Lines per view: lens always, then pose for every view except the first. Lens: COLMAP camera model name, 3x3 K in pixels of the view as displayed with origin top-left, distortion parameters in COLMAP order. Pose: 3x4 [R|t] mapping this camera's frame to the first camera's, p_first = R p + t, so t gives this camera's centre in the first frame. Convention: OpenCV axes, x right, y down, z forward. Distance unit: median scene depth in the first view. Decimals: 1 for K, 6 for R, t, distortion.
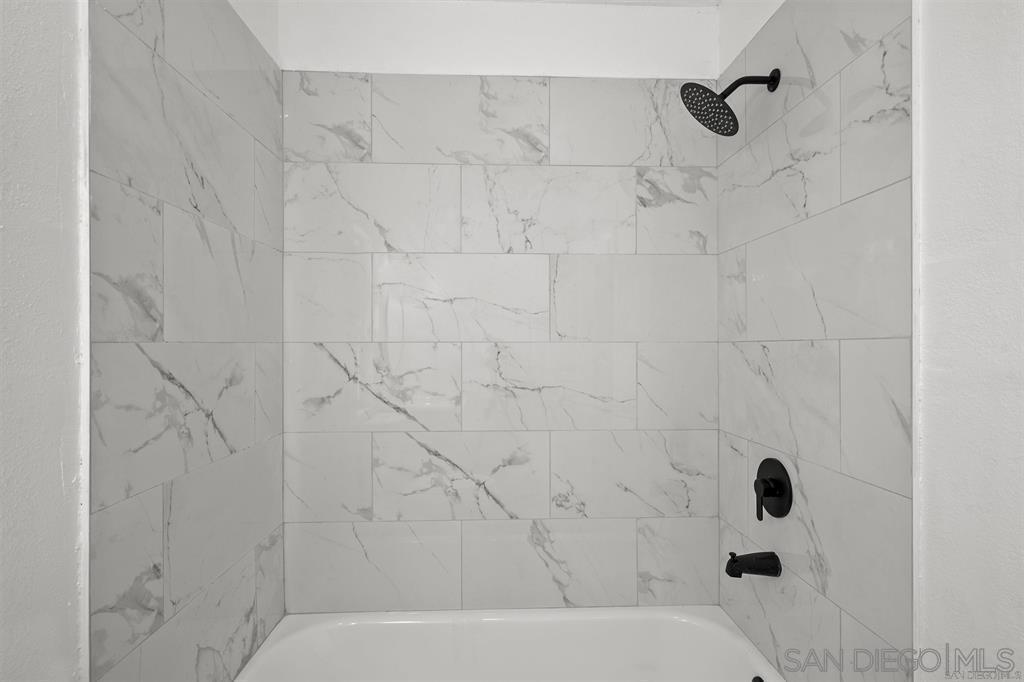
lens RADIAL K [[502.4, 0, 512.1], [0, 502.4, 343.2], [0, 0, 1]] dist [0.001792, 0.000284]
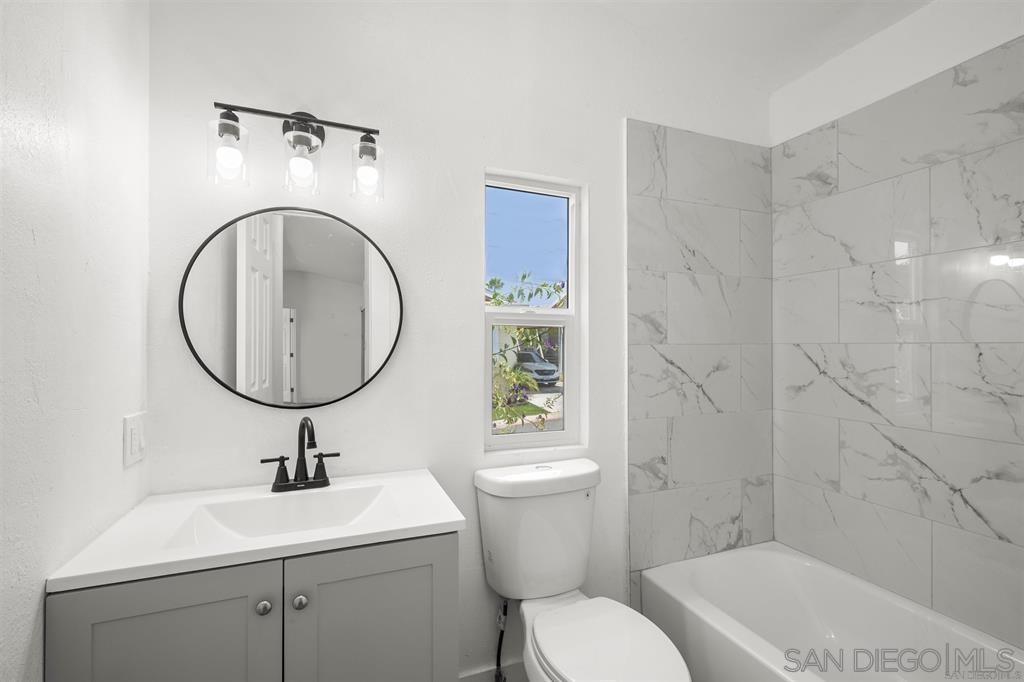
lens RADIAL K [[457.0, 0, 512.0], [0, 457.0, 341.0], [0, 0, 1]] dist [-0.000213, -0.000056]
pose [[0.330288, -0.008287, -0.943844, 0.493076], [0.003693, 0.999965, -0.007488, -0.002255], [0.943873, -0.001013, 0.330307, -0.094220]]
